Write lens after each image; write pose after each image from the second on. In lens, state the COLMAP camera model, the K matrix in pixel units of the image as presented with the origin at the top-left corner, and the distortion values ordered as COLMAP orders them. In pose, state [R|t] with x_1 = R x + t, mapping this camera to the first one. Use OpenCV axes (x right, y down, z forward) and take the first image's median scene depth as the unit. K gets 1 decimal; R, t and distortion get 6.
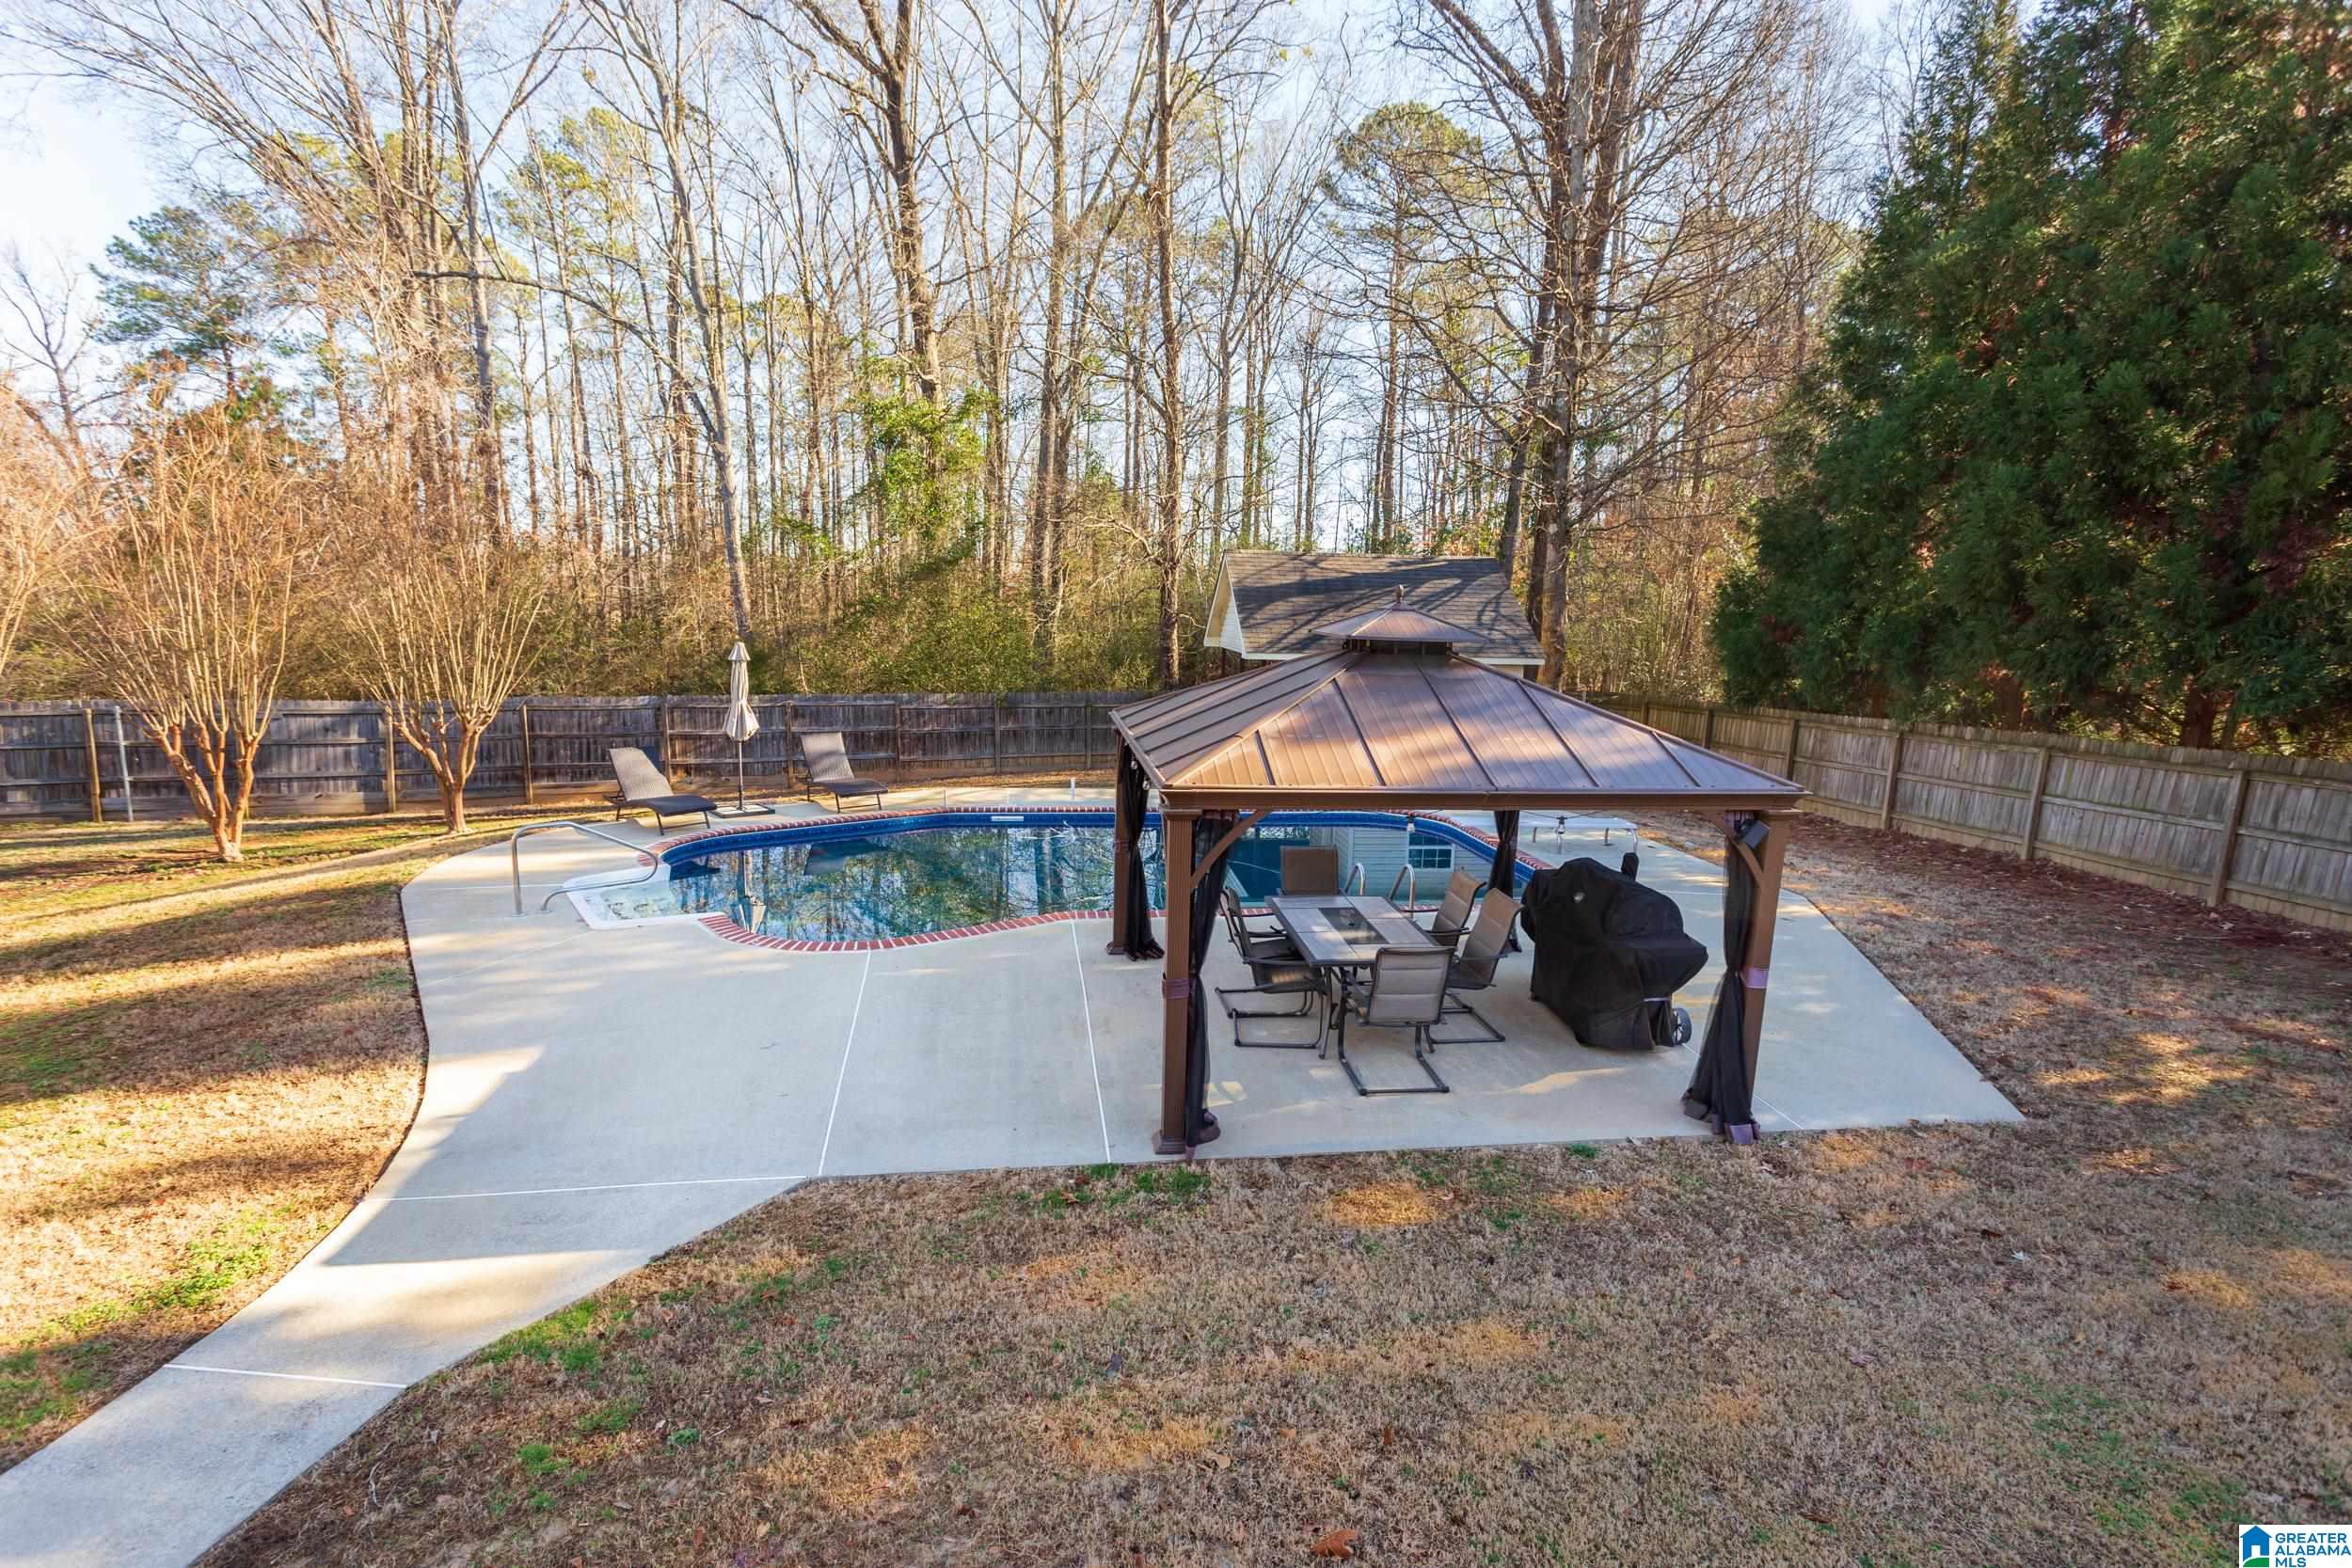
lens RADIAL K [[1146.1, 0, 1176.0], [0, 1146.1, 773.5], [0, 0, 1]] dist [0.010709, 0.002348]
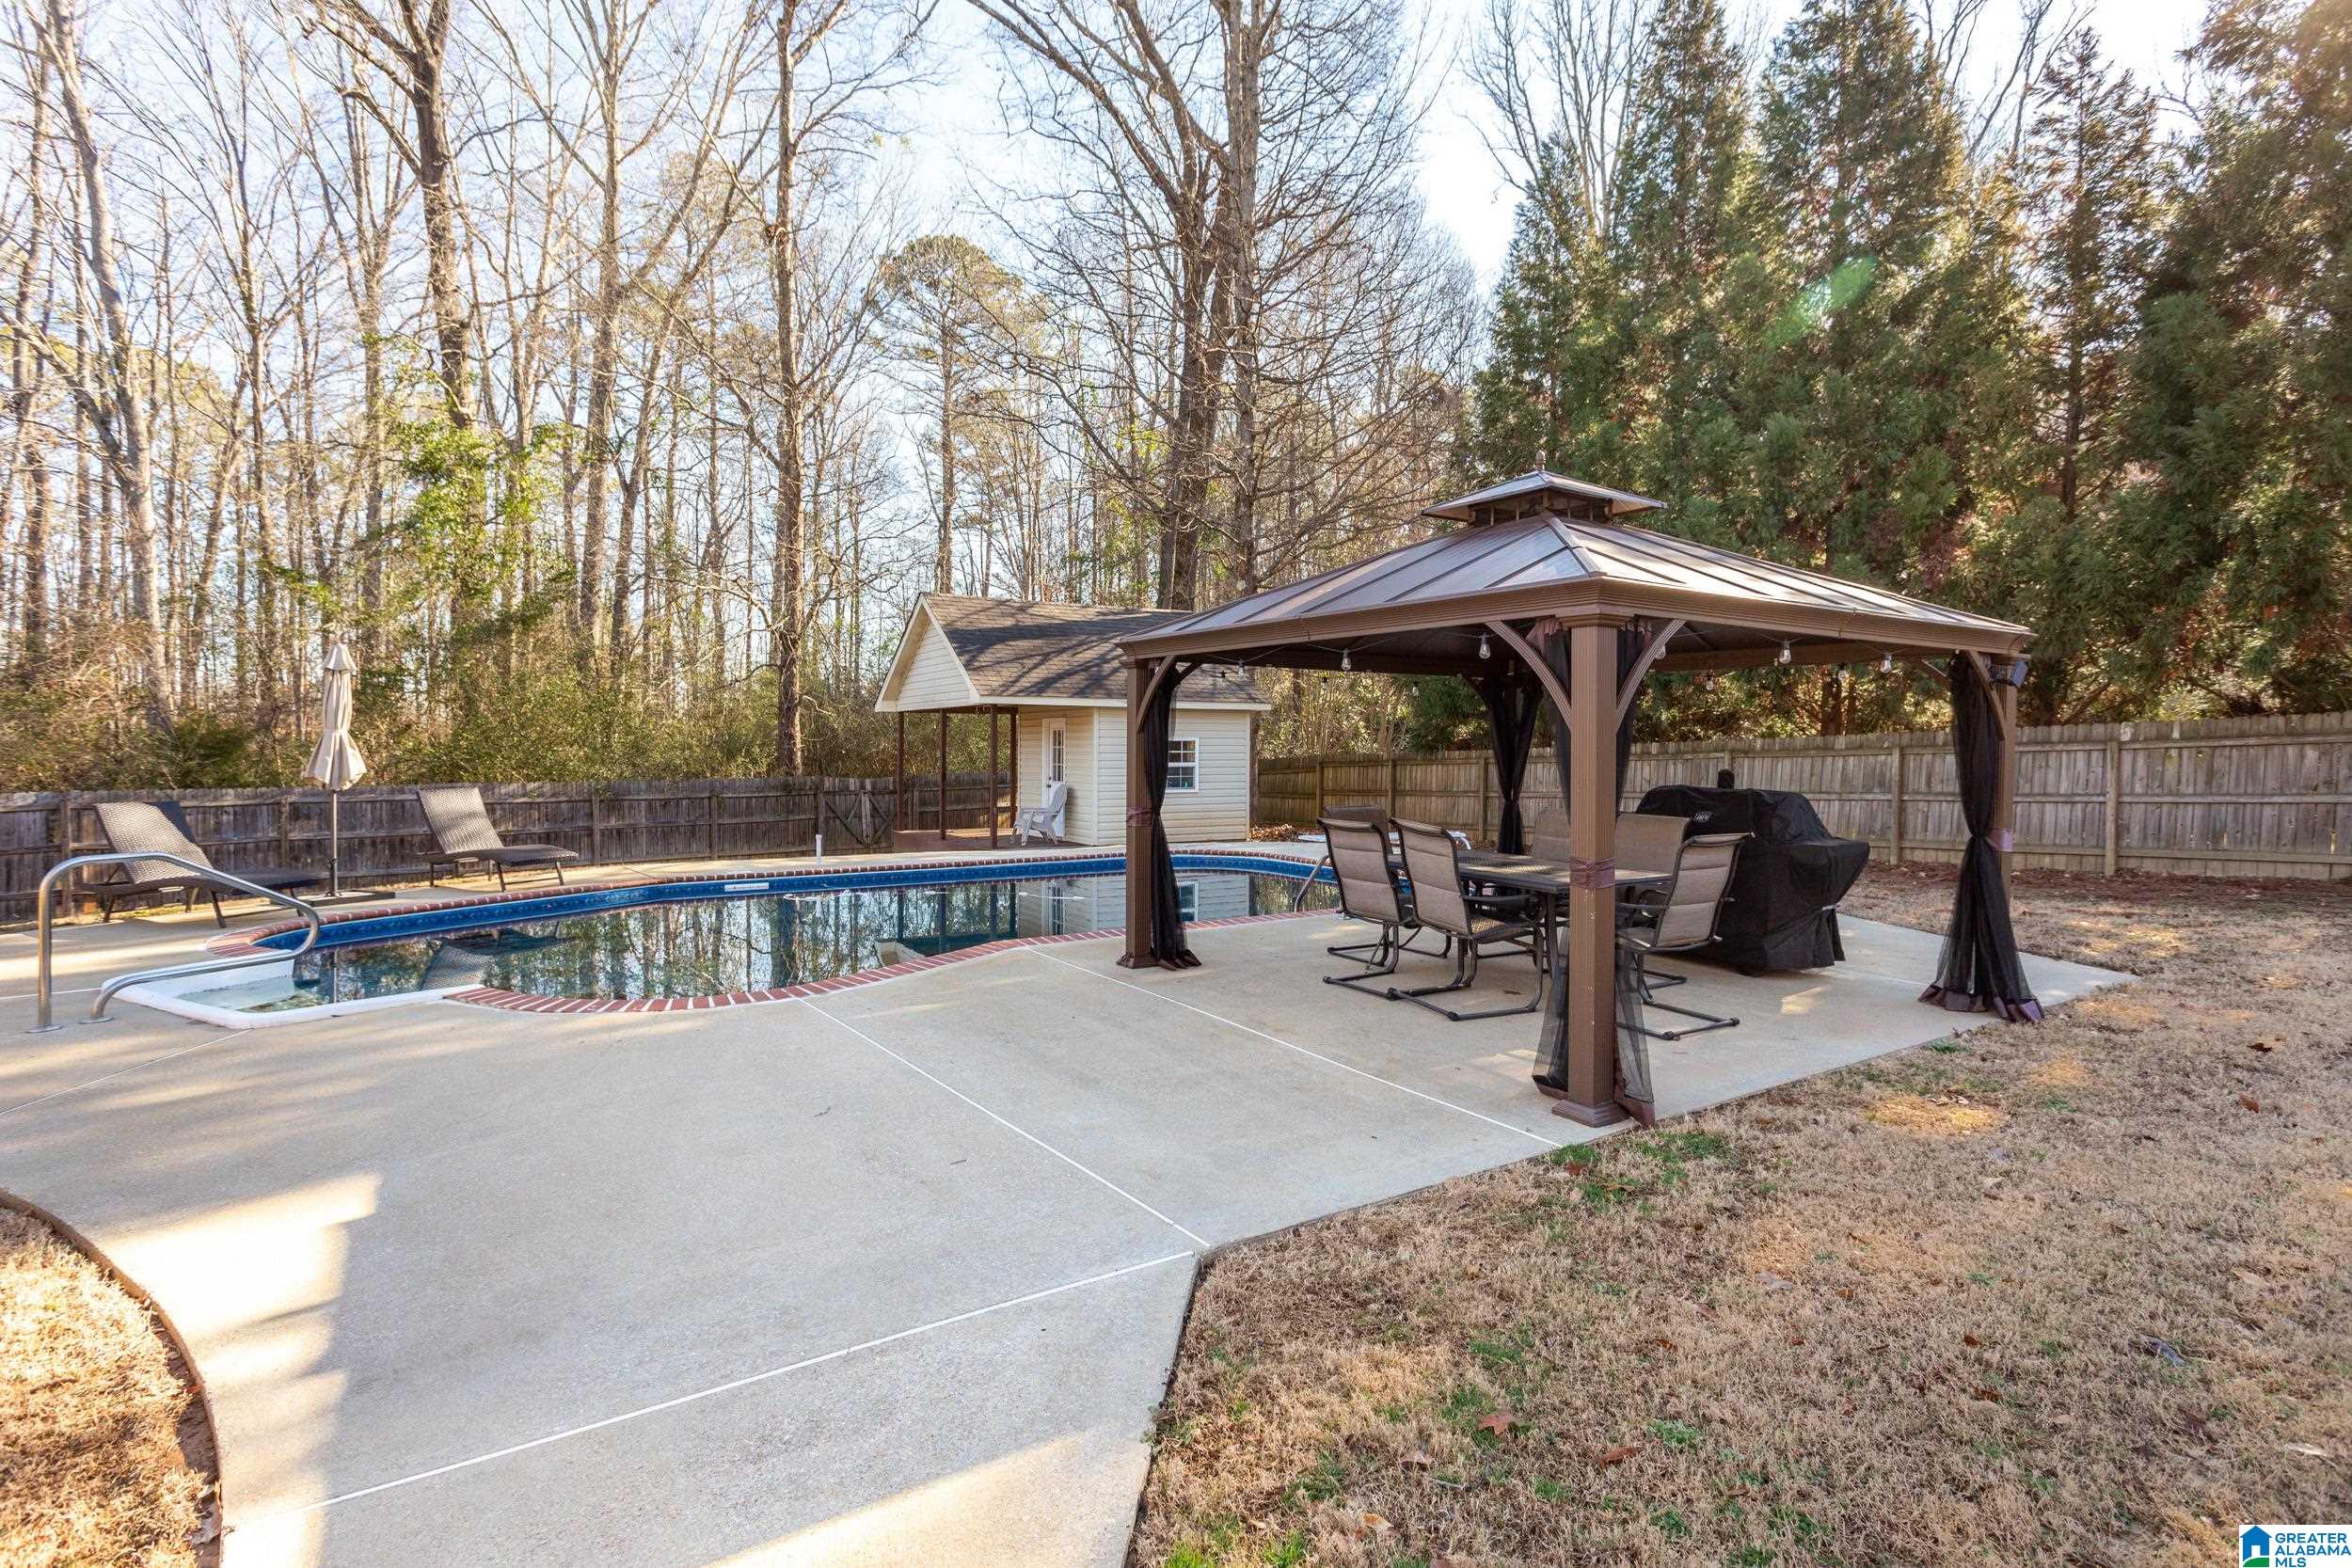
lens RADIAL K [[1155.4, 0, 1132.7], [0, 1155.4, 761.3], [0, 0, 1]] dist [-0.001038, -0.001581]
pose [[0.907550, -0.023302, 0.419298, -0.187960], [0.086996, 0.987232, -0.133434, 0.065162], [-0.410835, 0.157576, 0.897989, 0.164476]]
